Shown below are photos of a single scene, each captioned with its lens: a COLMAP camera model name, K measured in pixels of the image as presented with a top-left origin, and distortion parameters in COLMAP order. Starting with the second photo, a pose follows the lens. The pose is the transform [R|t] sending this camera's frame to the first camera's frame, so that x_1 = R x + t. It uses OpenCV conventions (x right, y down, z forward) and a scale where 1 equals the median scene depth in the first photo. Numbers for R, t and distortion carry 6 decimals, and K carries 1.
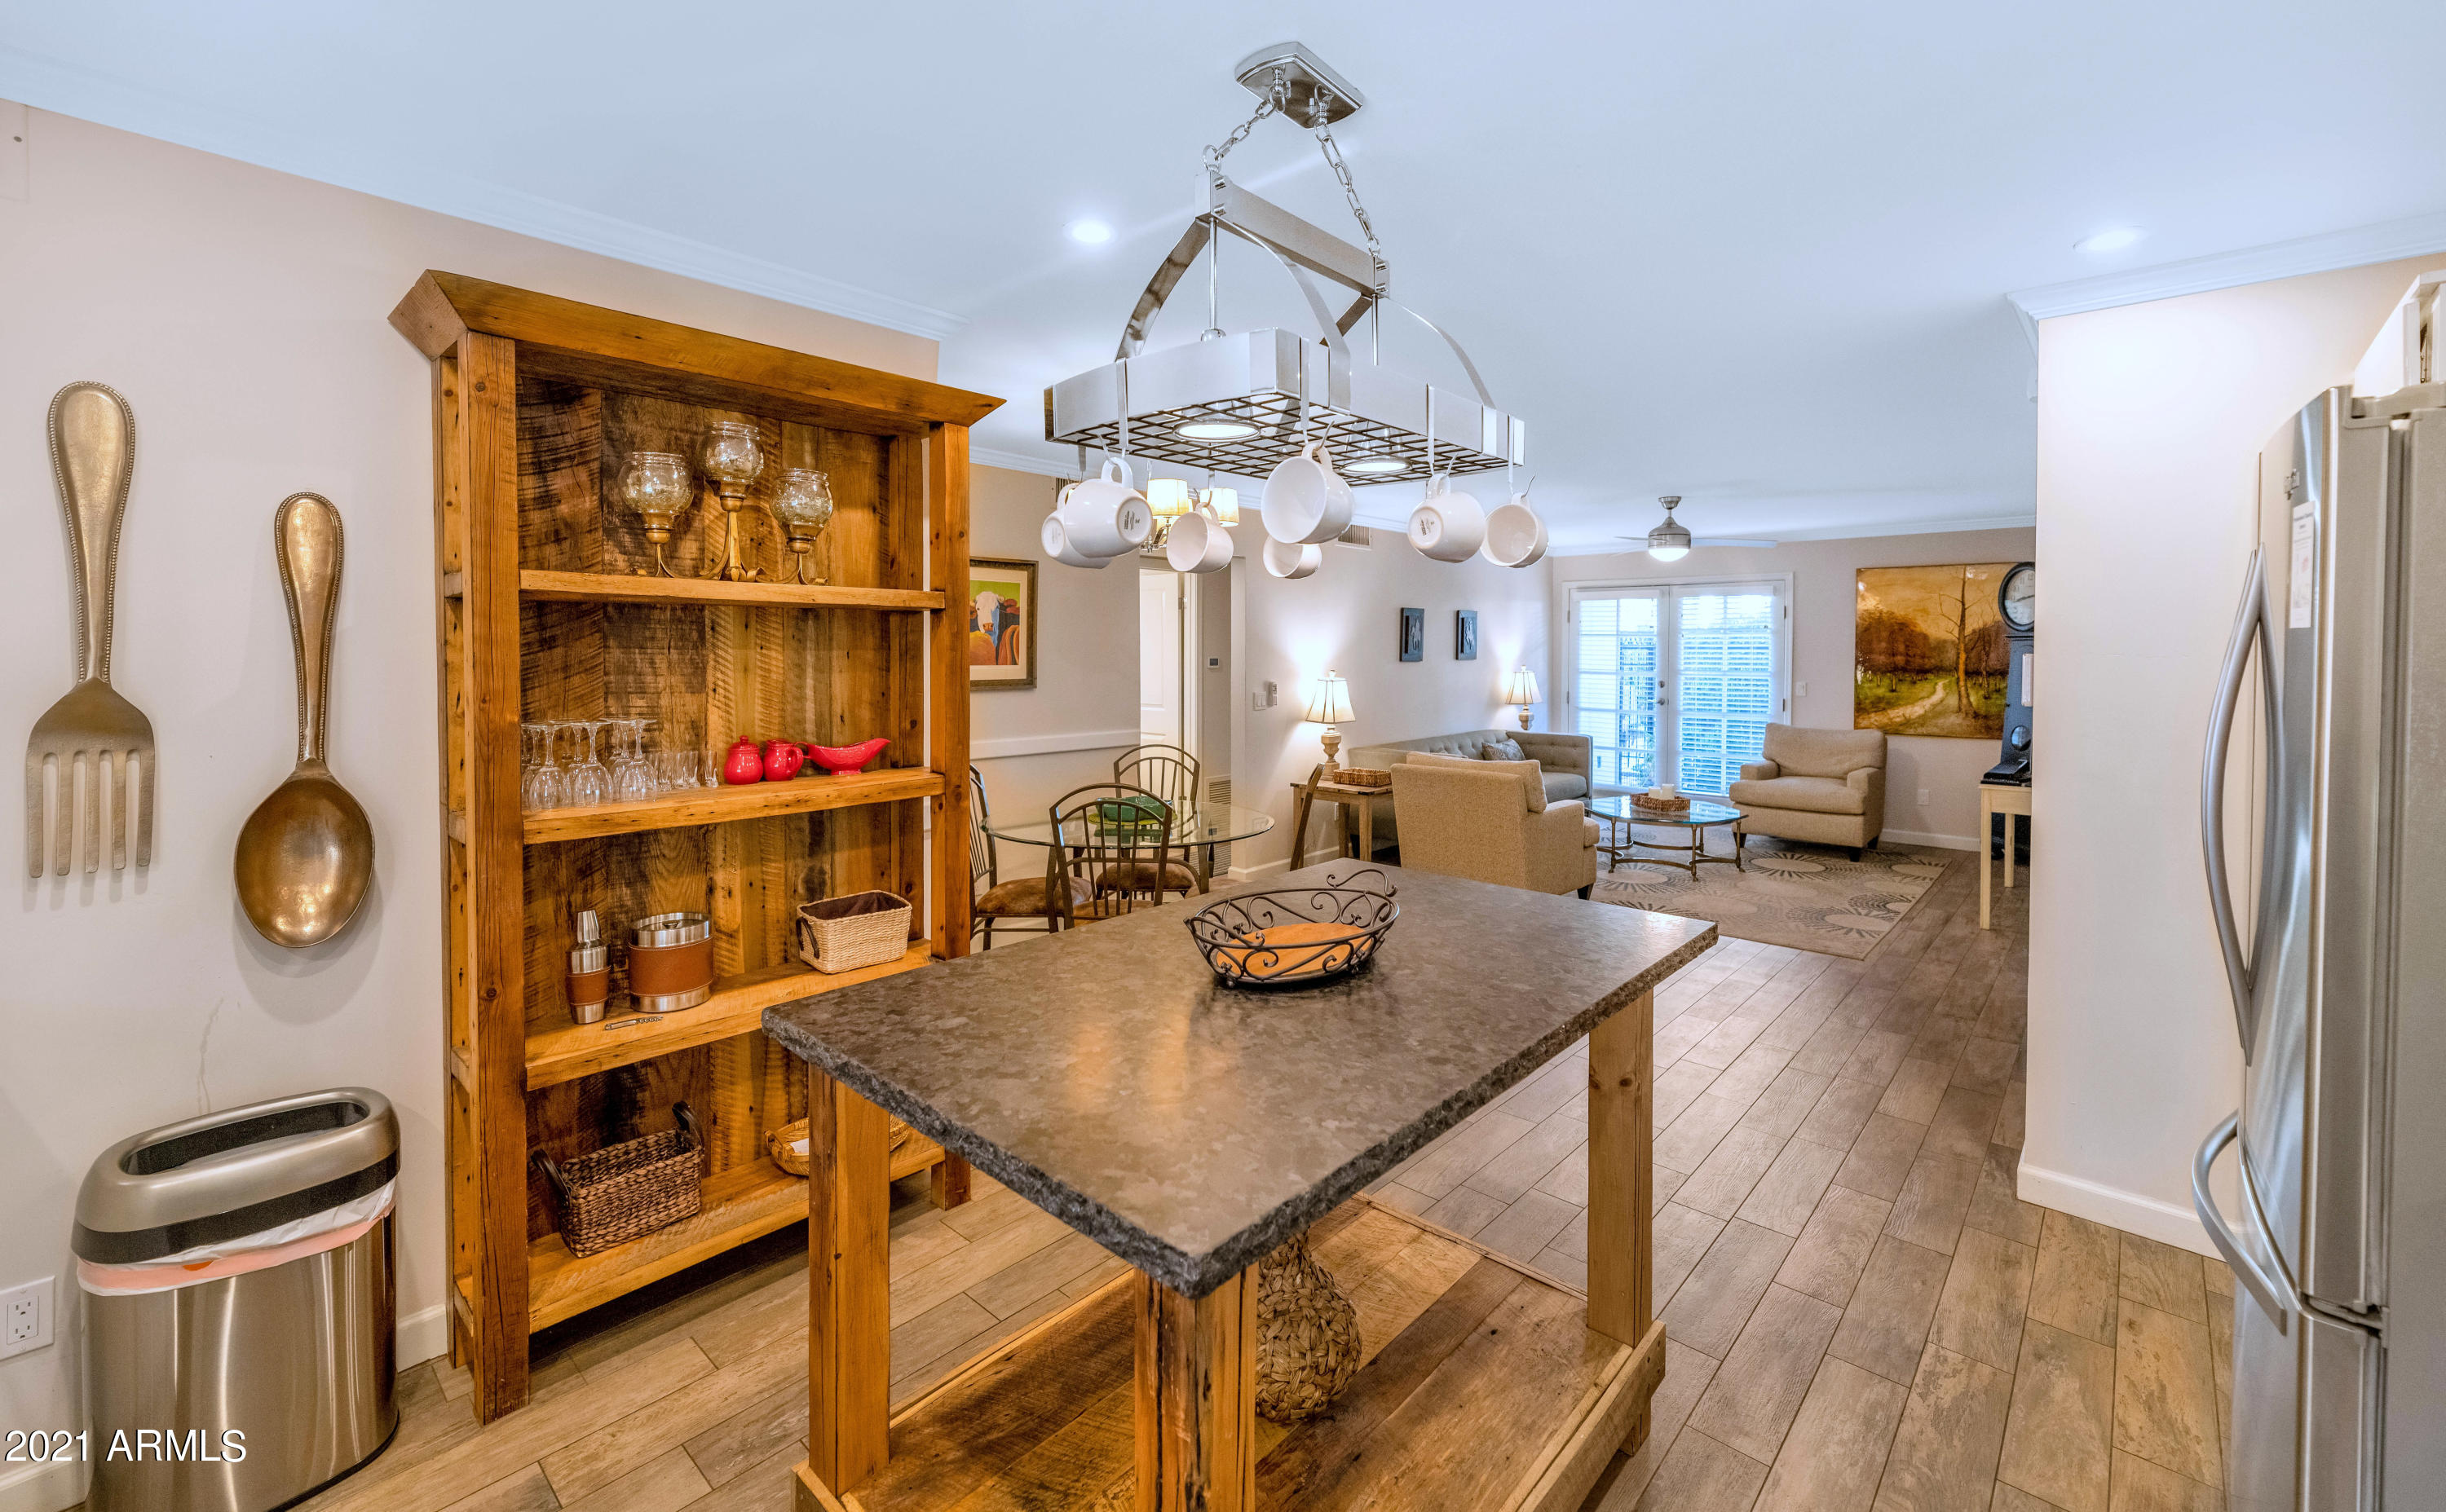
lens RADIAL K [[1009.8, 0, 1228.0], [0, 1009.8, 660.9], [0, 0, 1]] dist [-0.000912, -0.000096]
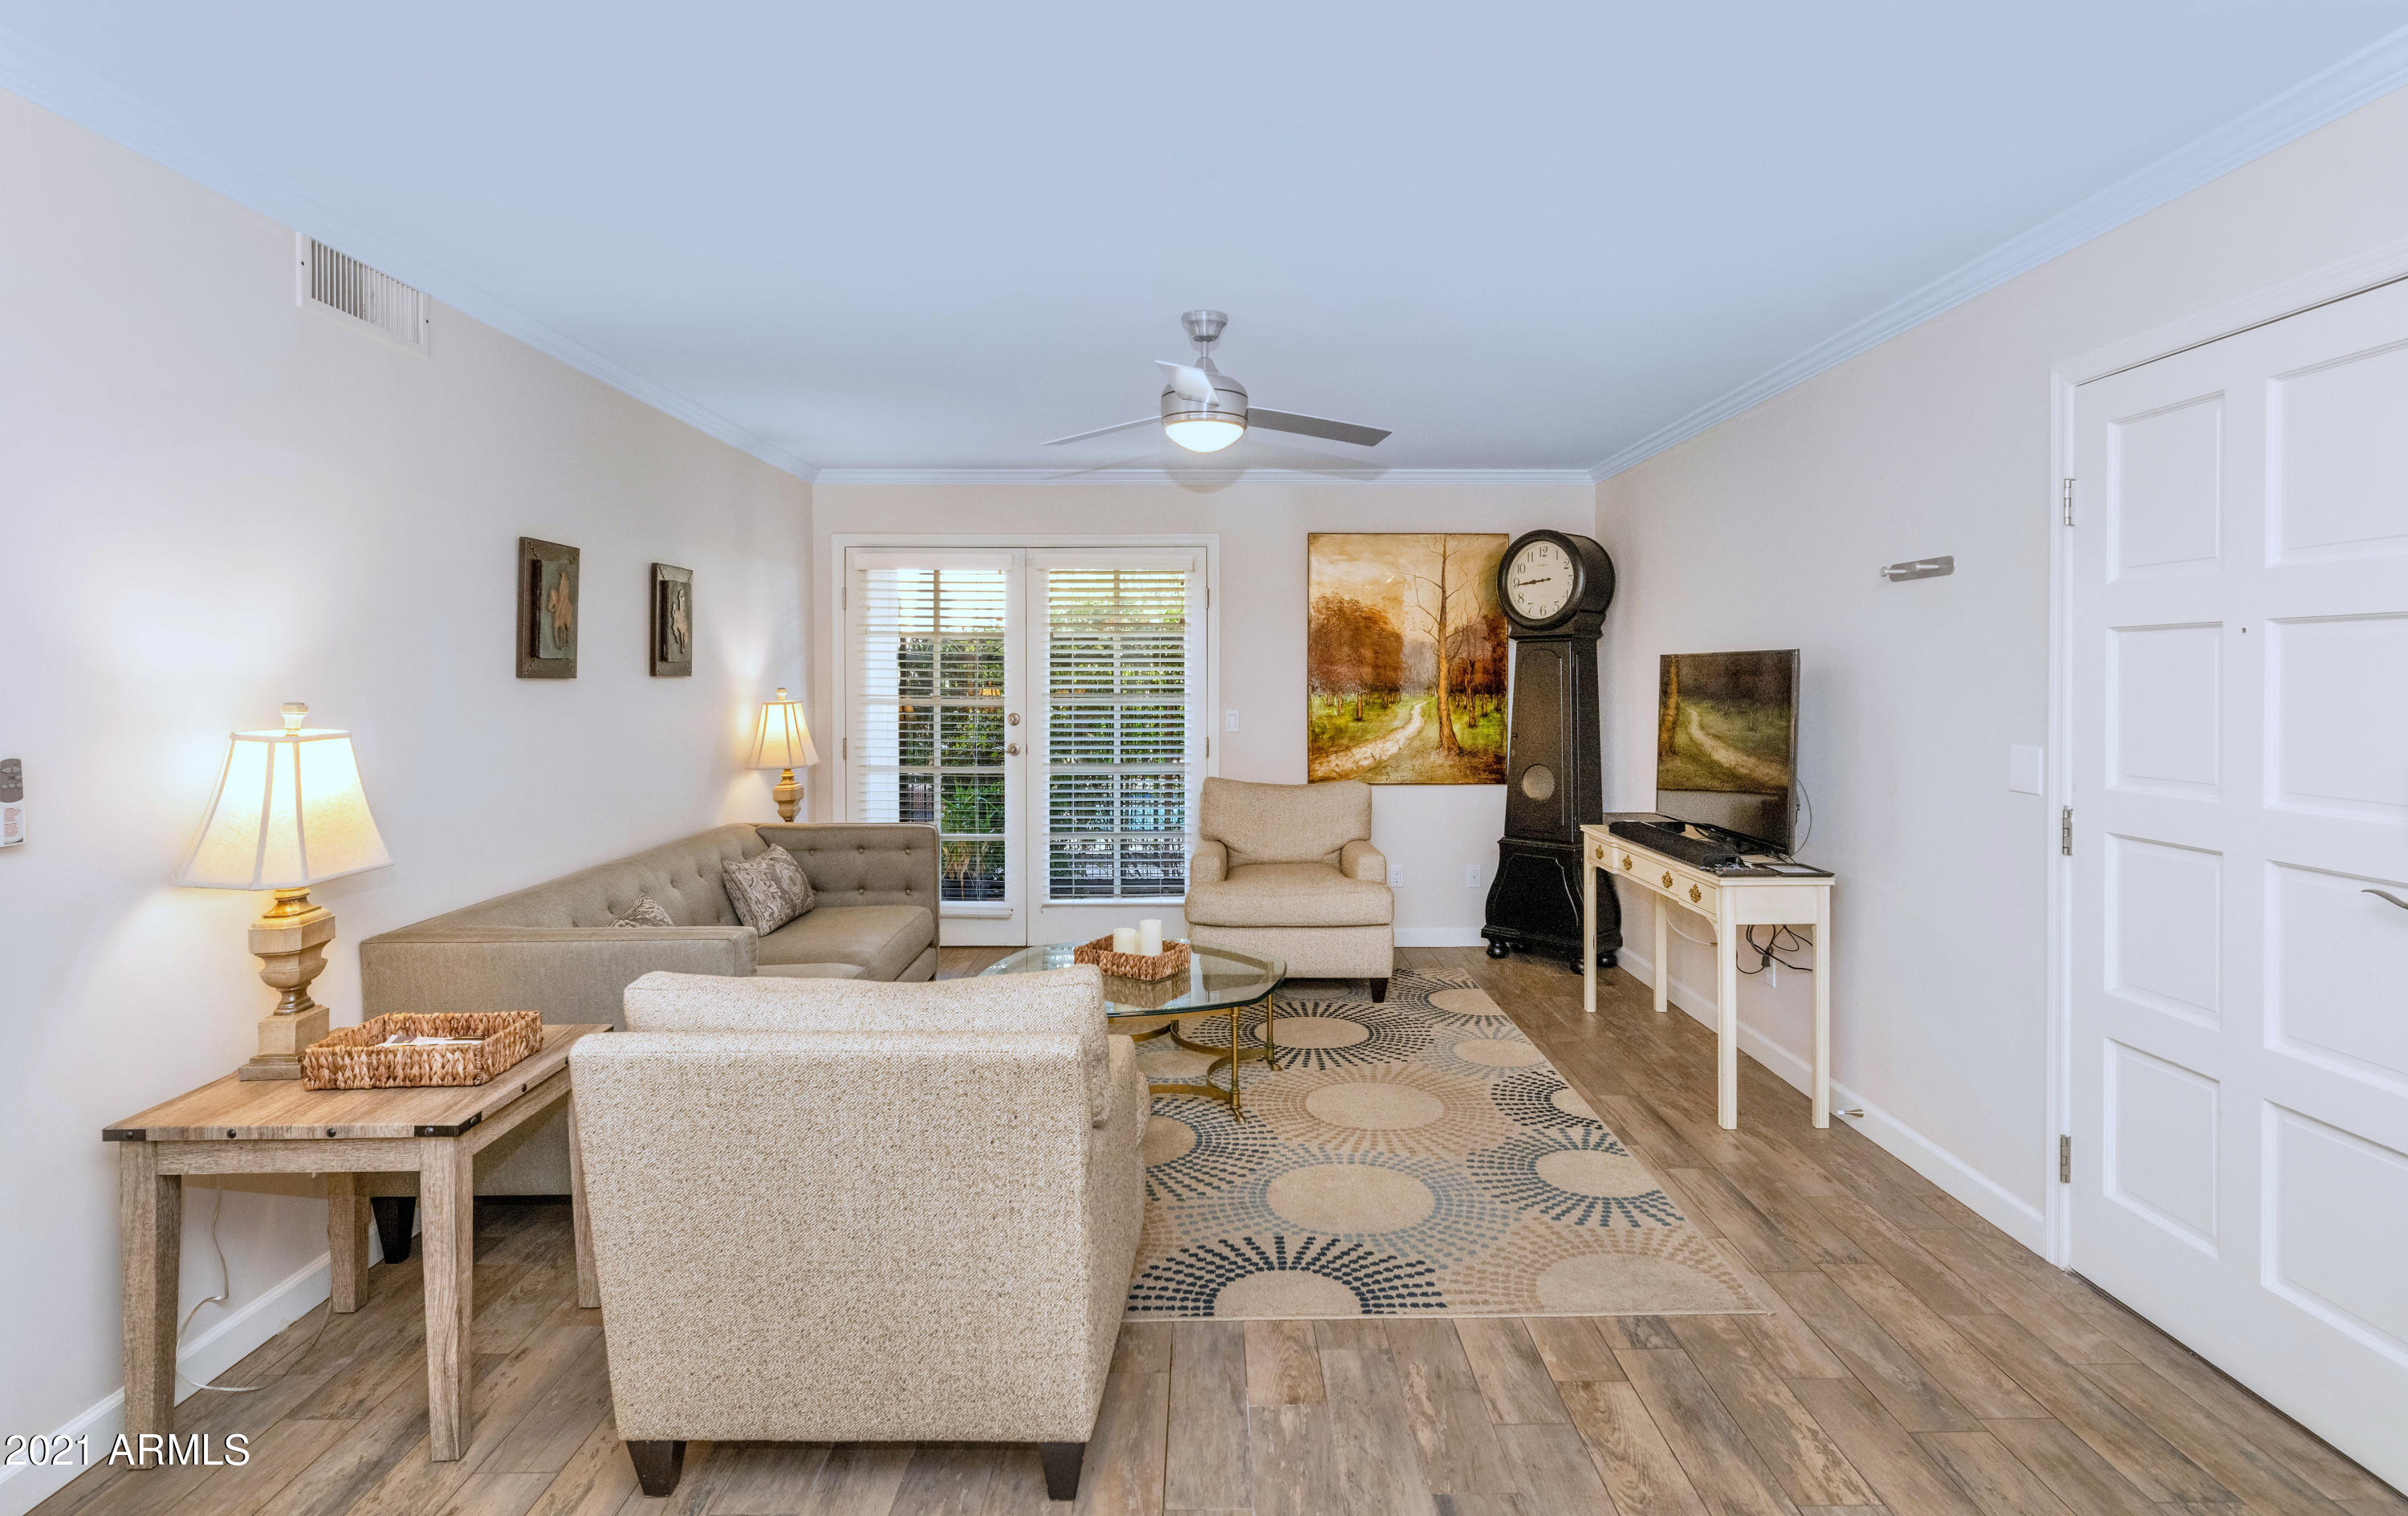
lens RADIAL K [[1212.3, 0, 1226.8], [0, 1212.3, 691.4], [0, 0, 1]] dist [0.000305, 0.000530]
pose [[0.725425, -0.012341, 0.688191, 0.050926], [0.012796, 0.999908, 0.004442, 0.006645], [-0.688183, 0.005583, 0.725516, 0.492067]]
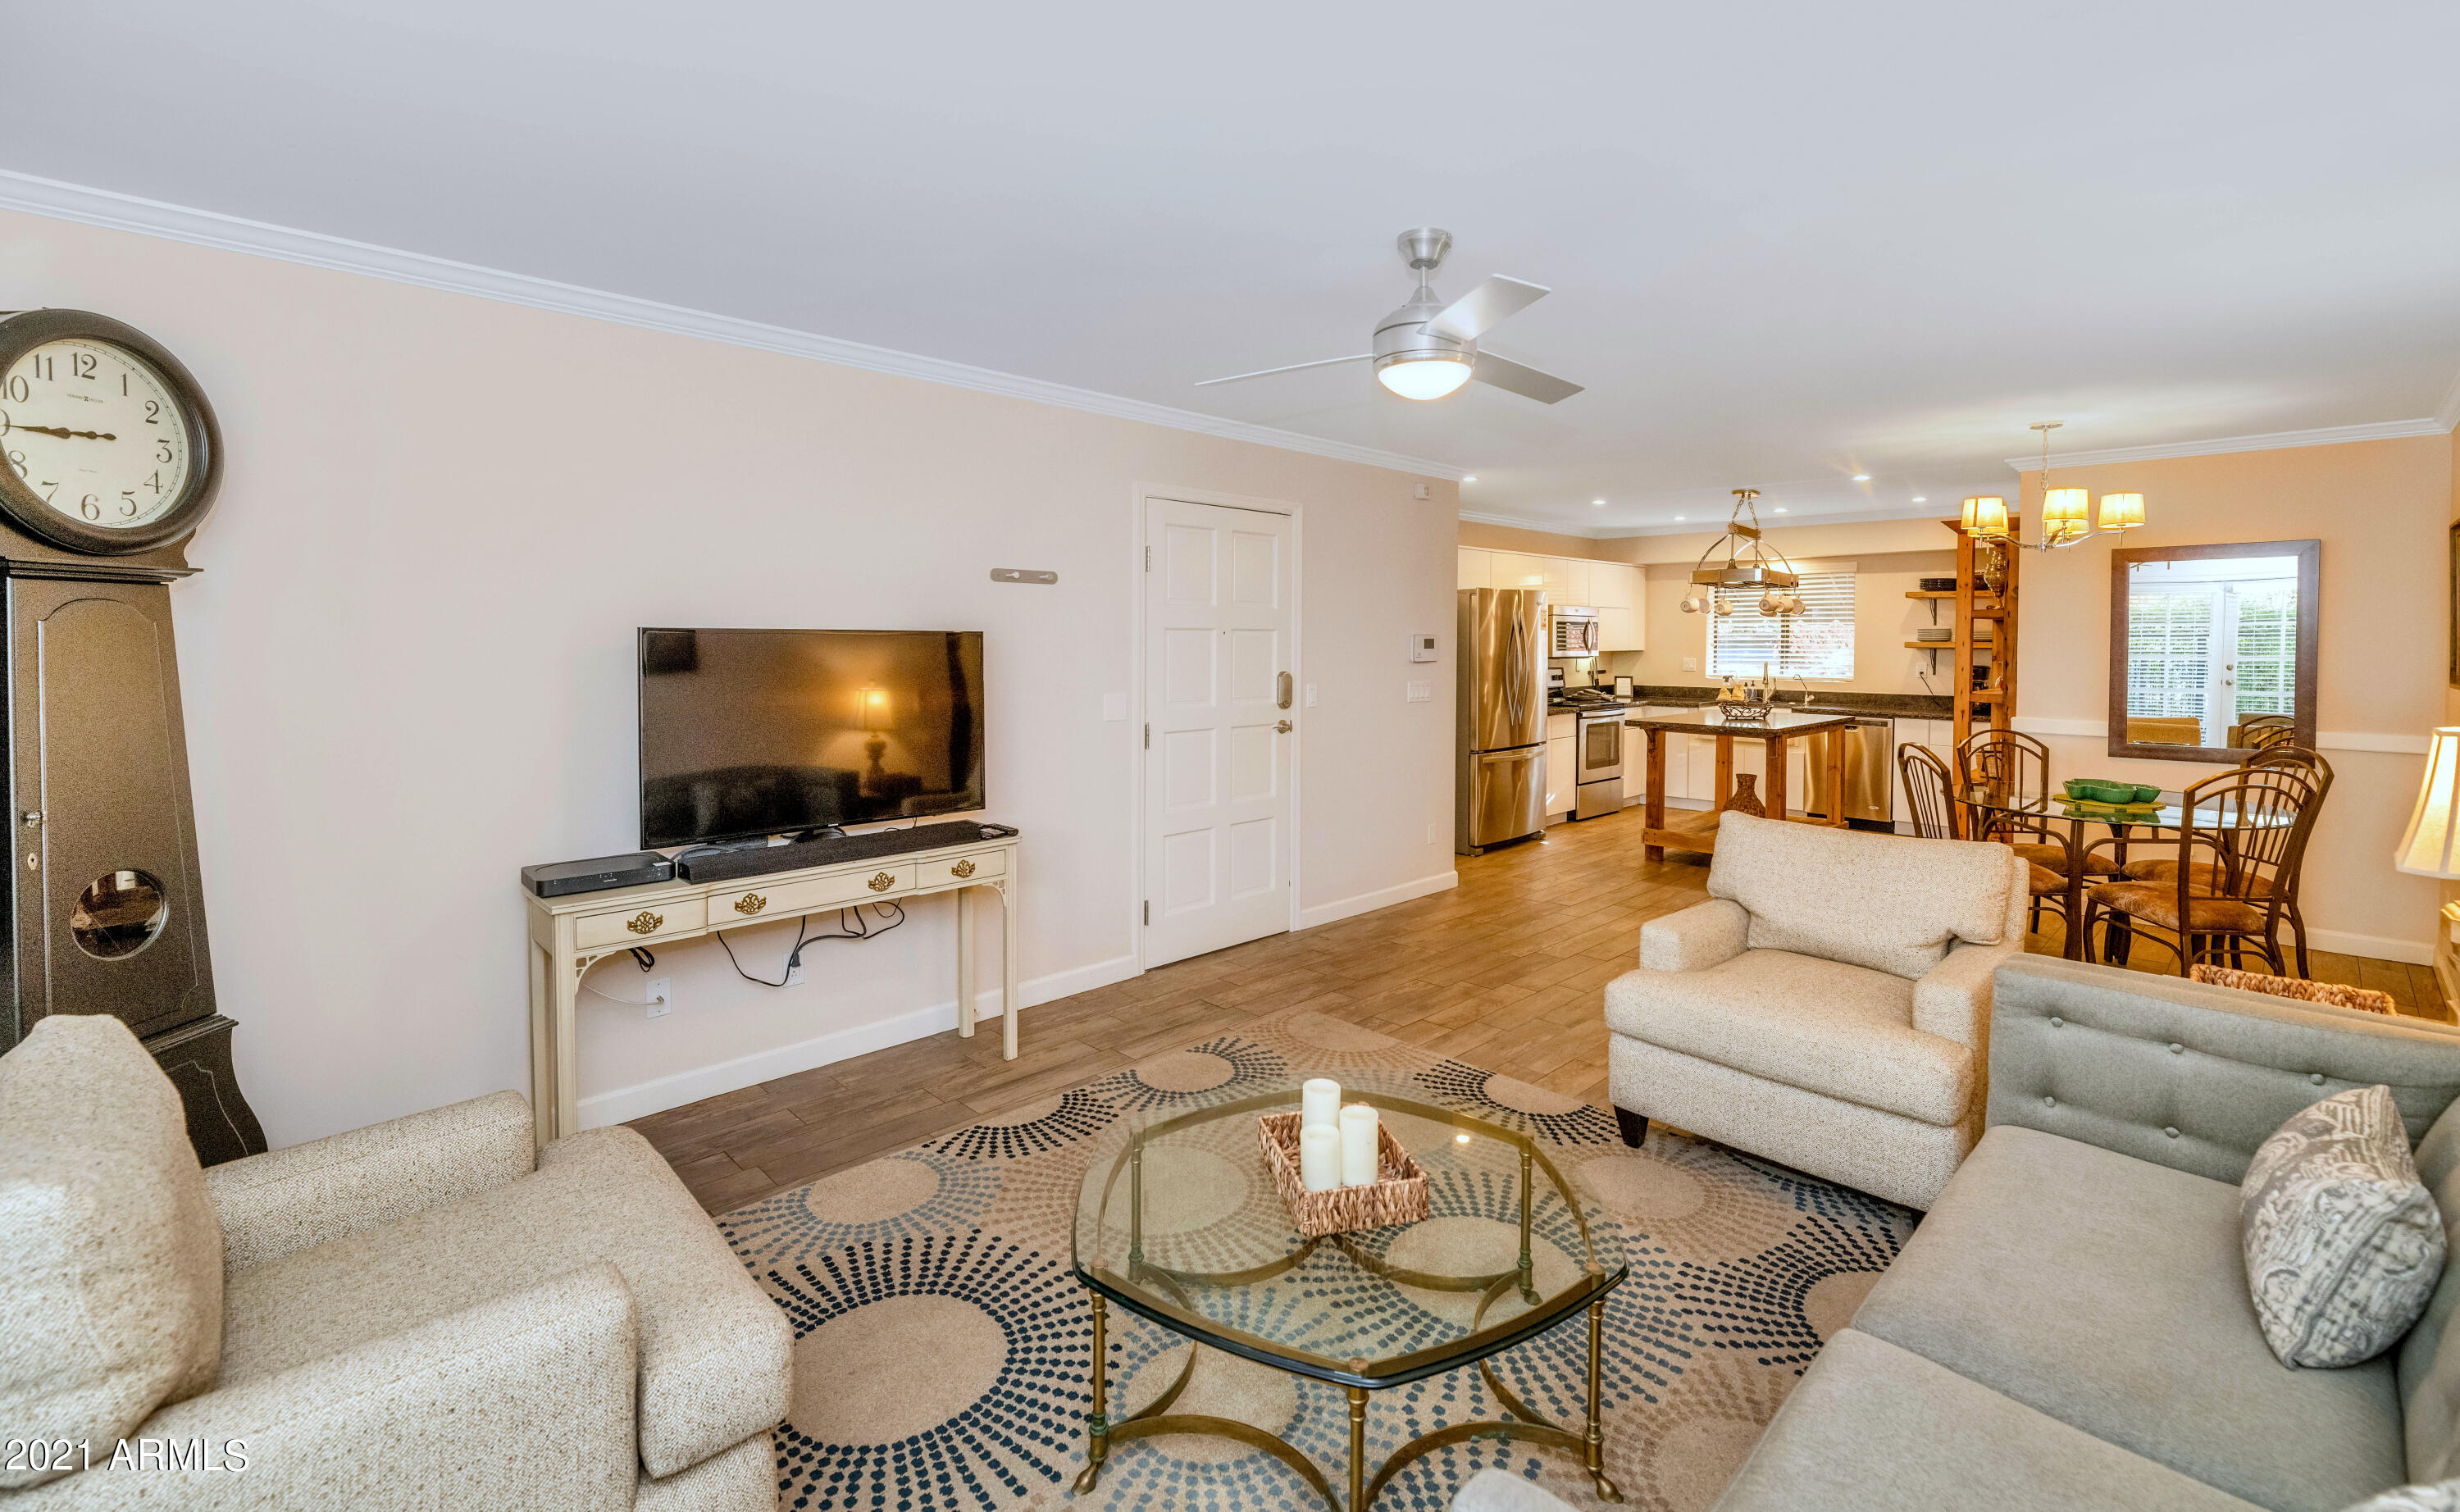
lens RADIAL K [[1074.0, 0, 1263.6], [0, 1074.0, 664.5], [0, 0, 1]] dist [-0.002611, -0.000303]
pose [[-0.999280, -0.011351, 0.036202, 0.400393], [-0.009911, 0.999162, 0.039724, -0.010423], [-0.036623, 0.039337, -0.998555, 1.179364]]
